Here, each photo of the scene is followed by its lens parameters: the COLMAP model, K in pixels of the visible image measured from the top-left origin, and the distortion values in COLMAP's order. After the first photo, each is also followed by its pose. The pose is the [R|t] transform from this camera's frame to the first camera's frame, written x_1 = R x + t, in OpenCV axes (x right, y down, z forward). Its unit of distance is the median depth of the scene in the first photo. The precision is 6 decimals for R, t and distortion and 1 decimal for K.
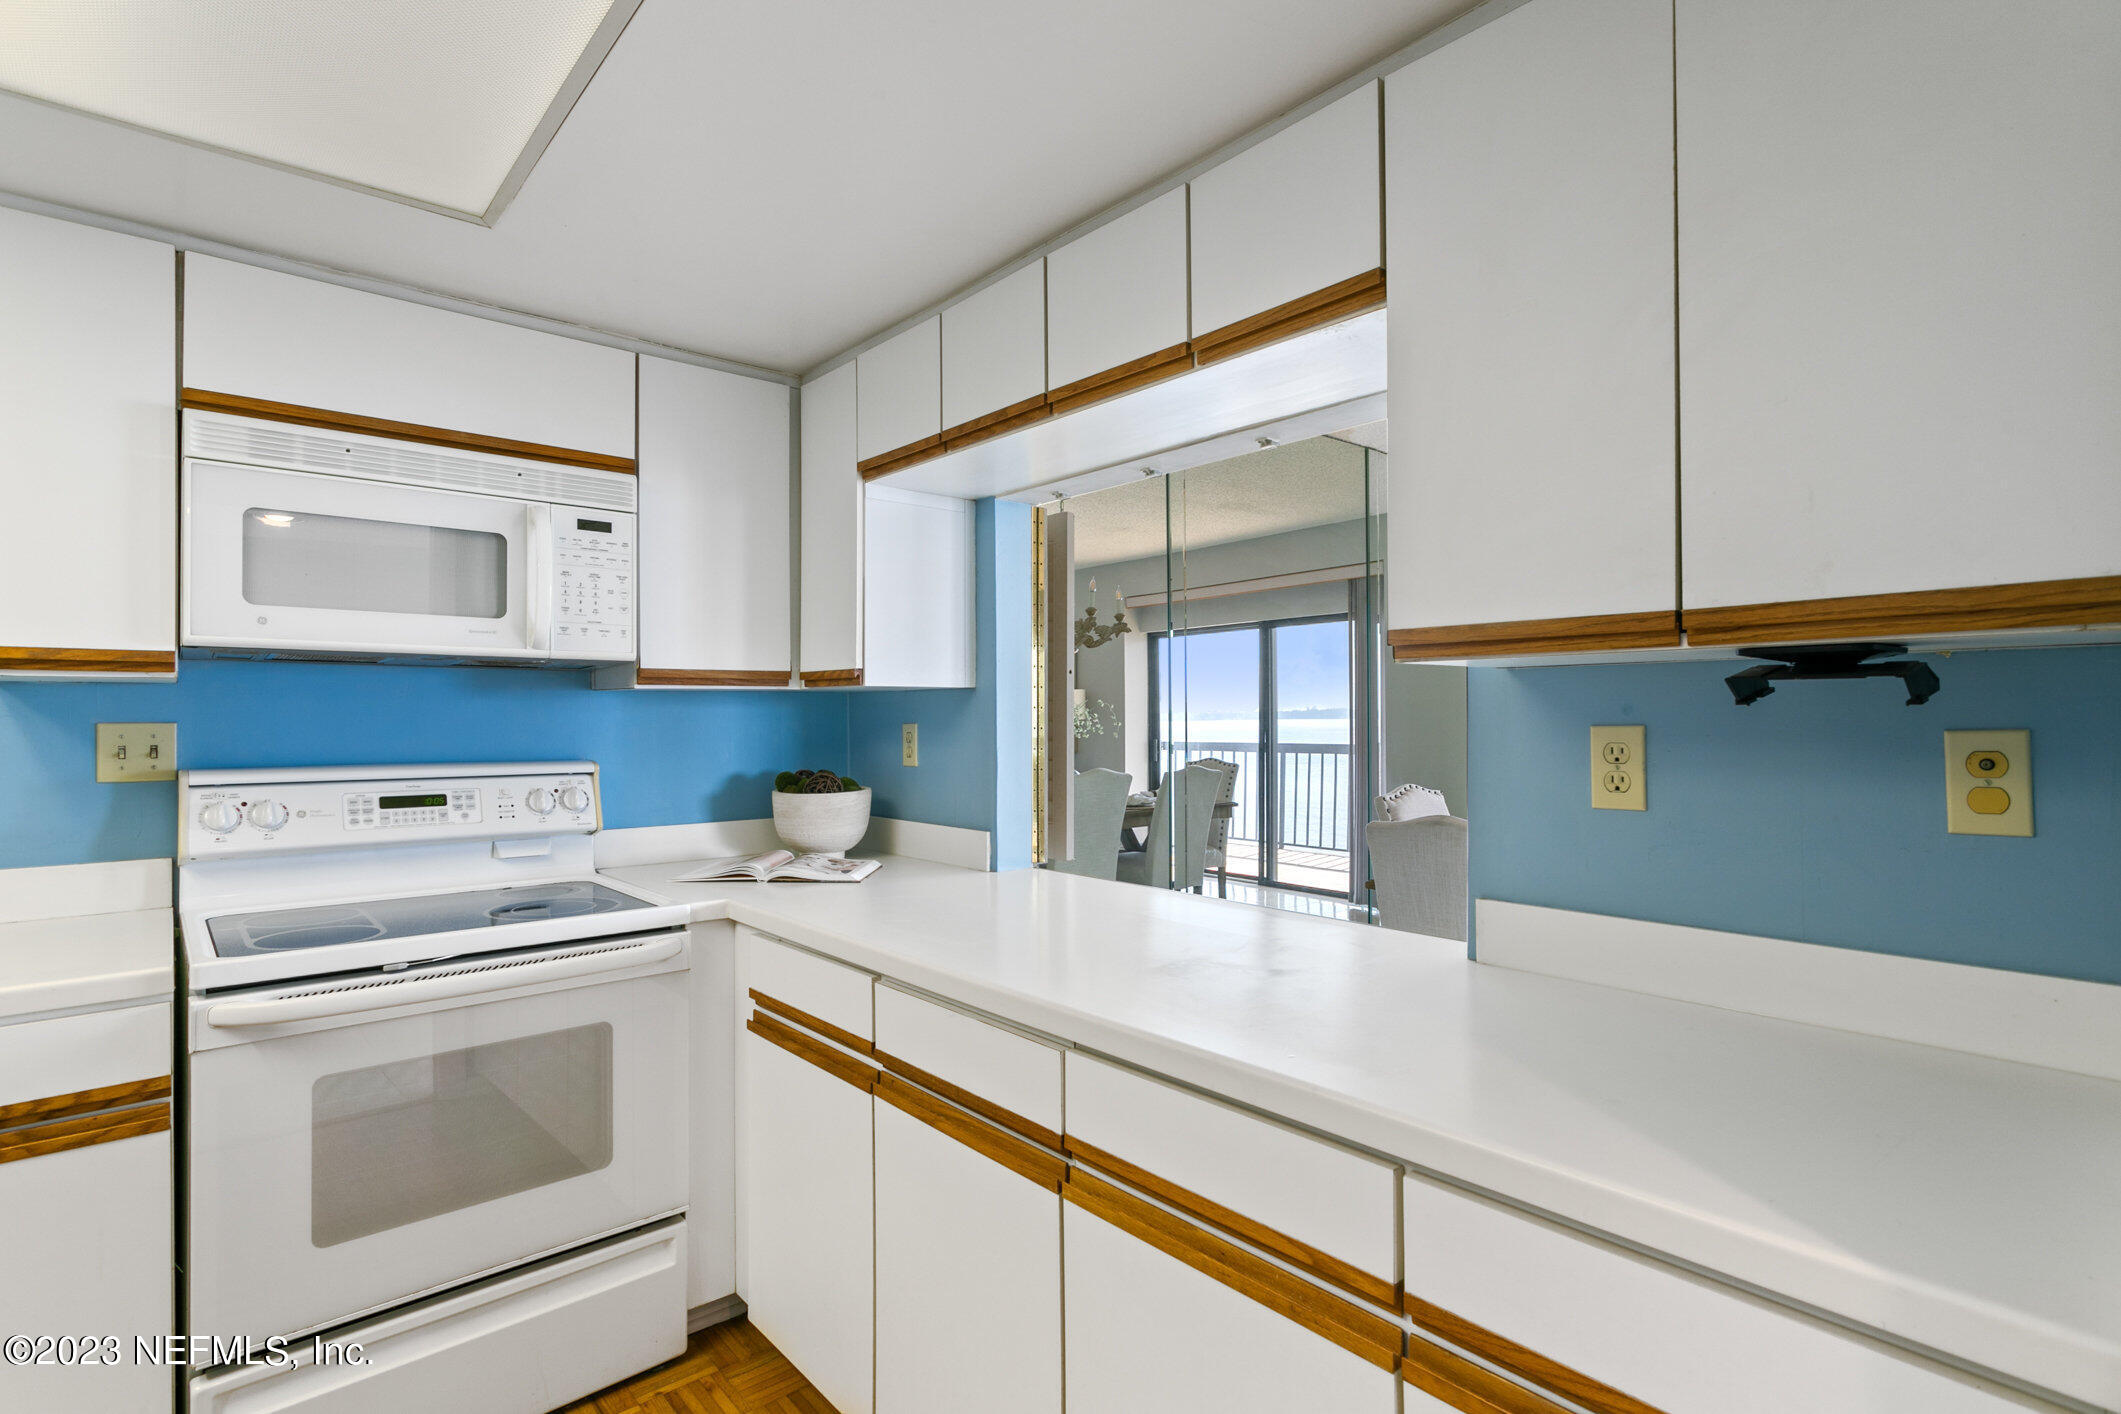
lens RADIAL K [[1021.1, 0, 1056.8], [0, 1021.1, 708.0], [0, 0, 1]] dist [0.001271, 0.000391]
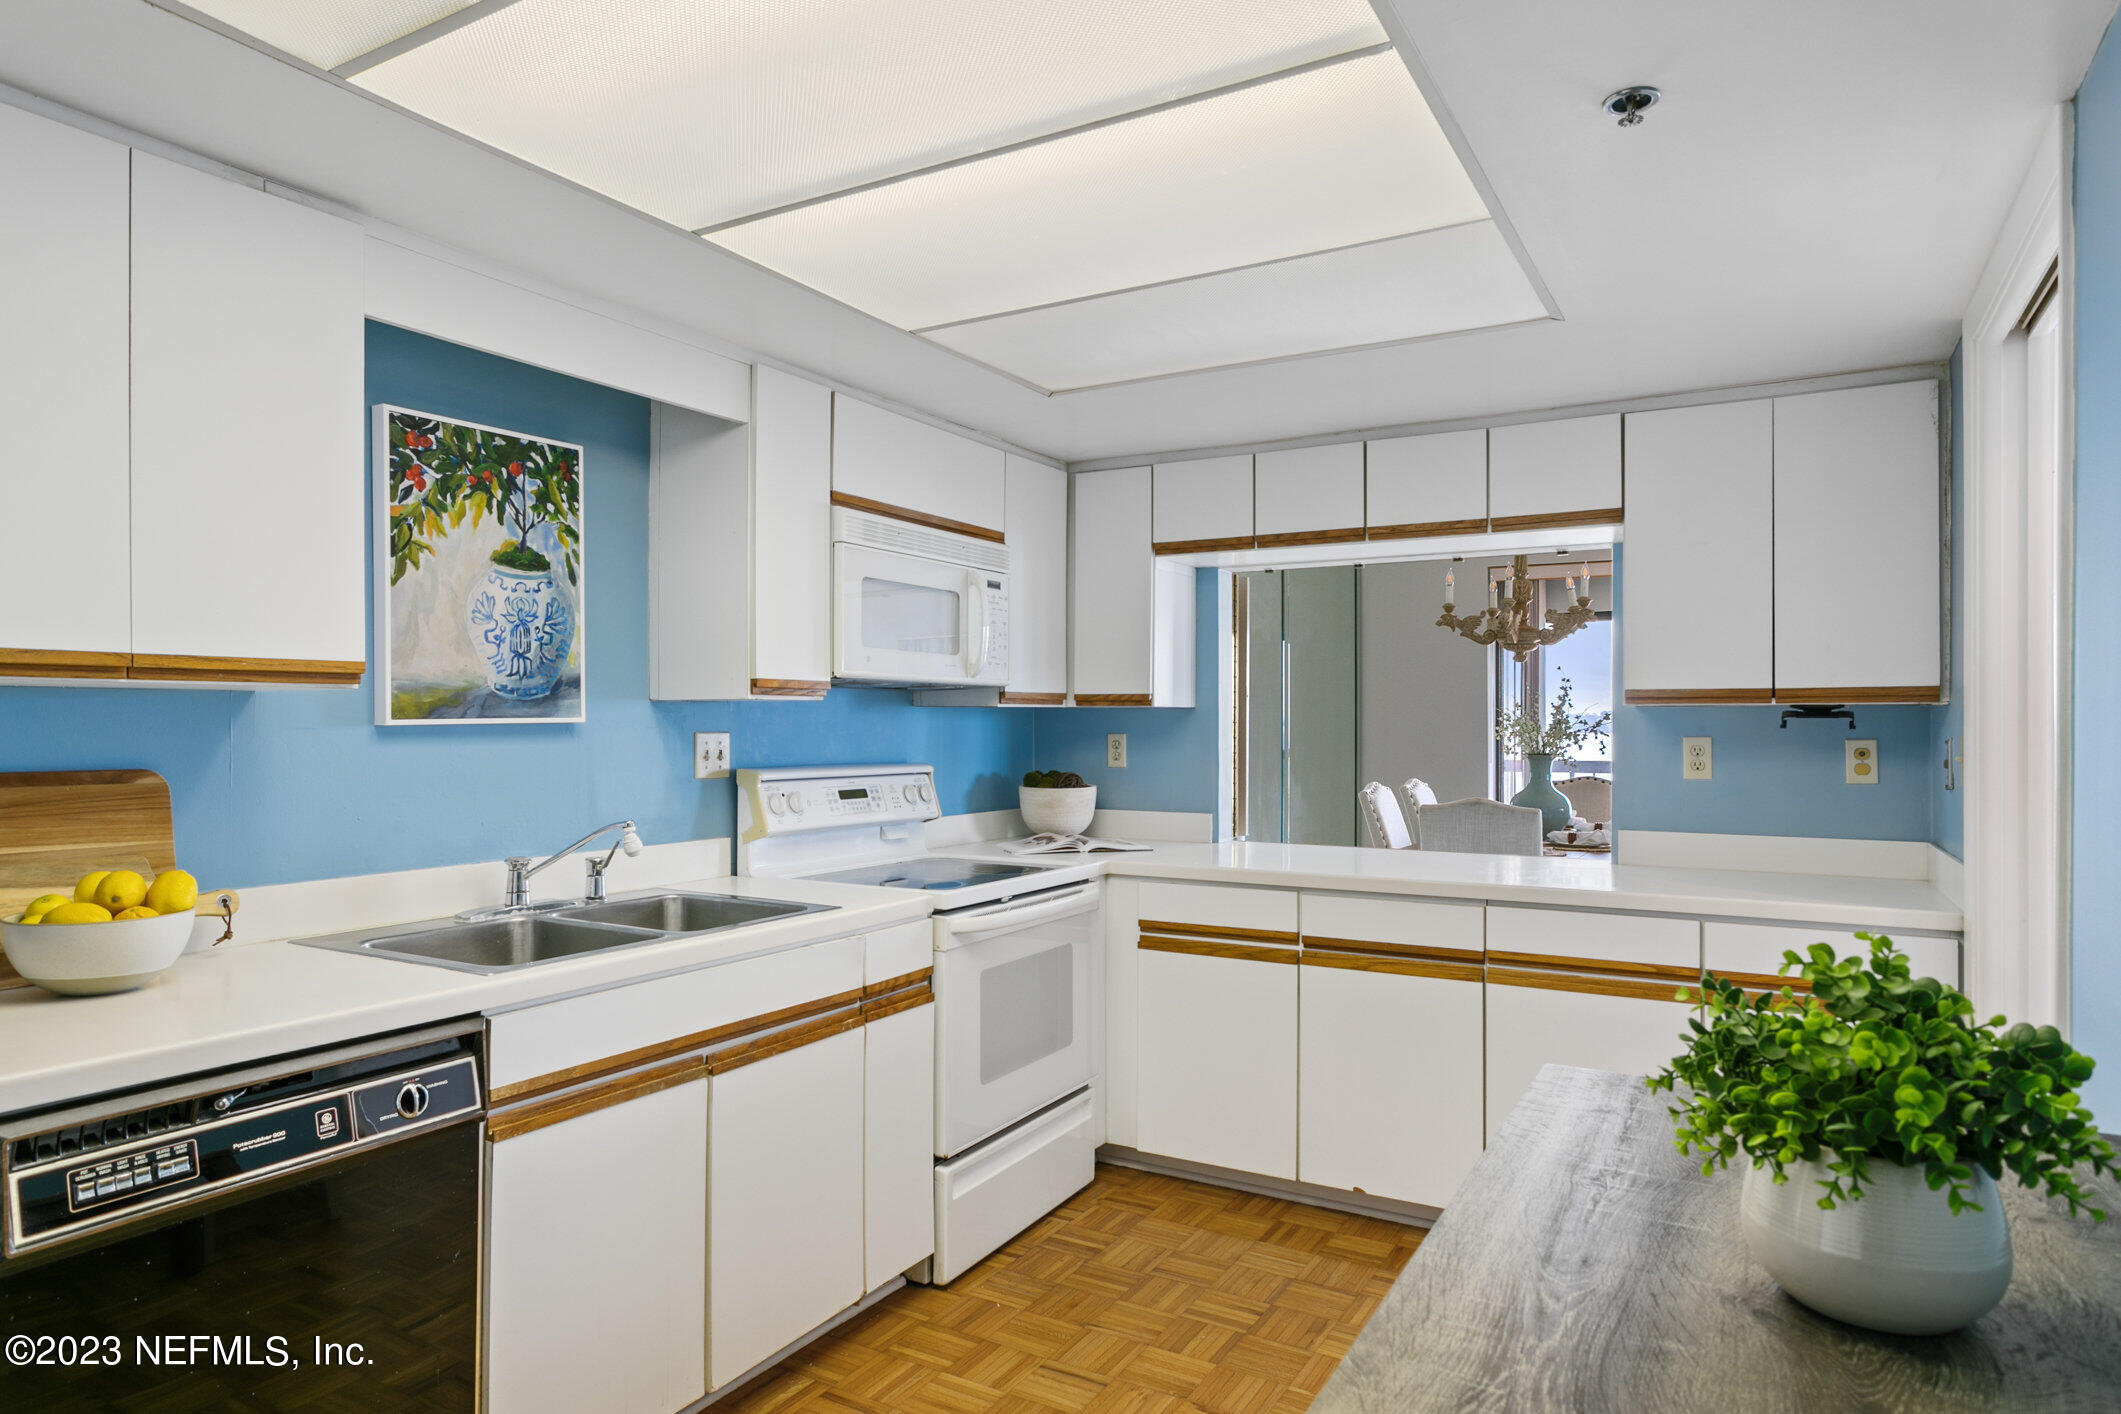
lens RADIAL K [[1252.3, 0, 1061.2], [0, 1252.3, 713.7], [0, 0, 1]] dist [0.015643, 0.000753]
pose [[0.941109, 0.007690, 0.338015, -0.959597], [-0.008317, 0.999965, 0.000405, -0.012445], [-0.338001, -0.003193, 0.941140, -0.588335]]
